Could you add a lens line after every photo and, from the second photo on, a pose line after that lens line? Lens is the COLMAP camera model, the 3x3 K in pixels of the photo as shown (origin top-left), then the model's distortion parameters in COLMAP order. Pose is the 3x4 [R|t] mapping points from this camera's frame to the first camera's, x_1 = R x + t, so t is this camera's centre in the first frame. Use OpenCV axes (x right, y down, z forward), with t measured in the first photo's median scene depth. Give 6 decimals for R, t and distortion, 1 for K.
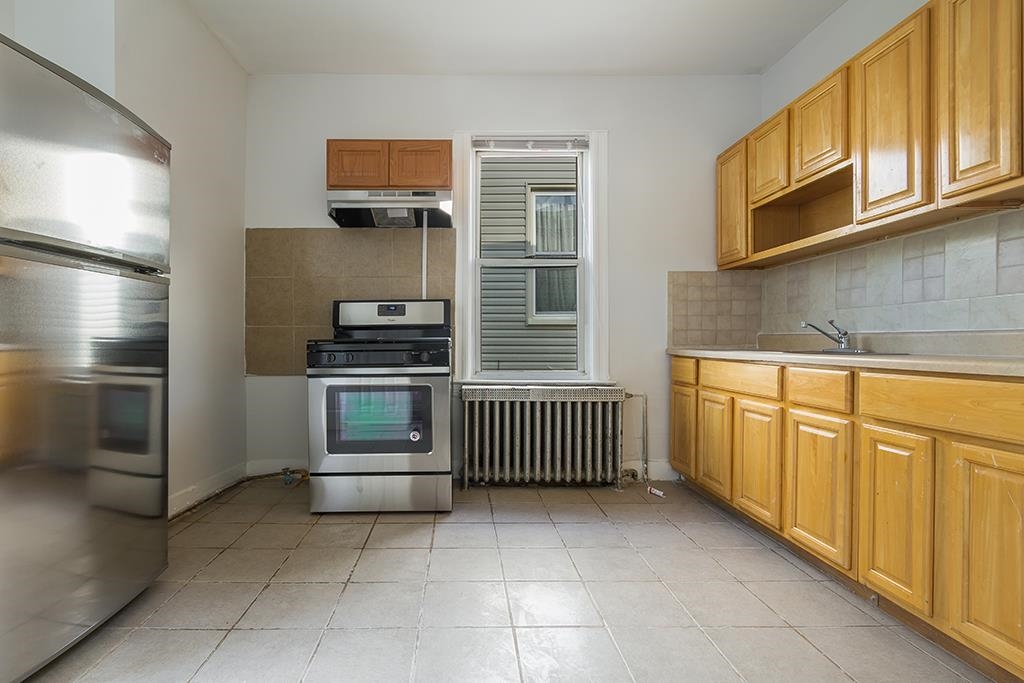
lens RADIAL K [[474.7, 0, 512.0], [0, 474.7, 341.5], [0, 0, 1]] dist [0.000601, 0.000084]
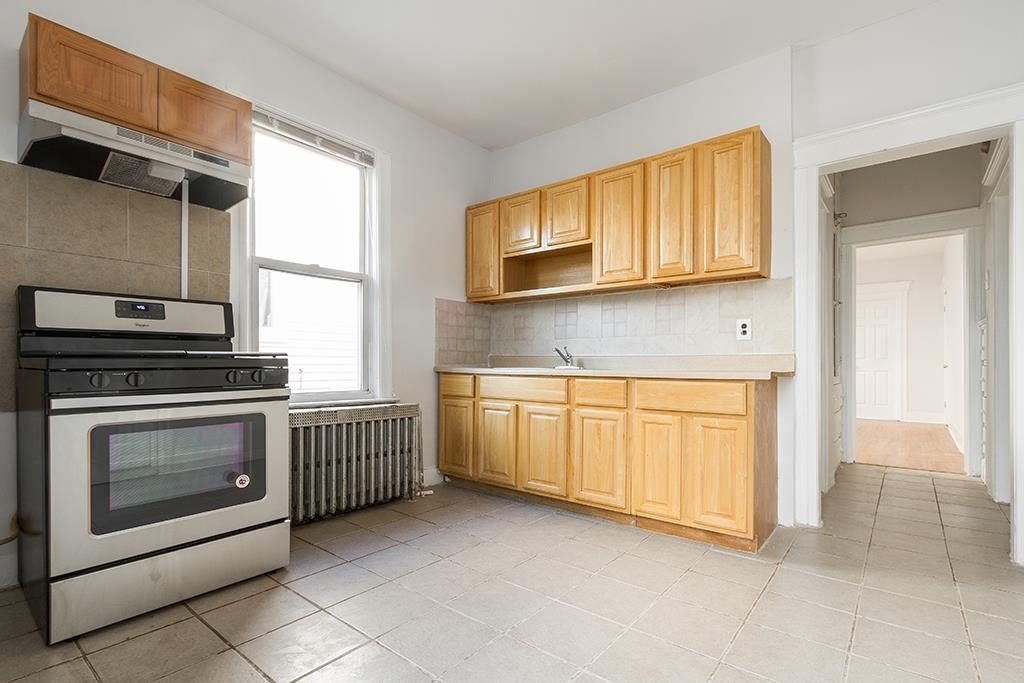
lens RADIAL K [[447.3, 0, 511.2], [0, 447.3, 360.9], [0, 0, 1]] dist [0.001767, 0.000414]
pose [[0.678781, 0.009911, 0.734274, -0.380620], [-0.007945, 0.999950, -0.006152, 0.007002], [-0.734297, -0.001658, 0.678826, 0.174886]]
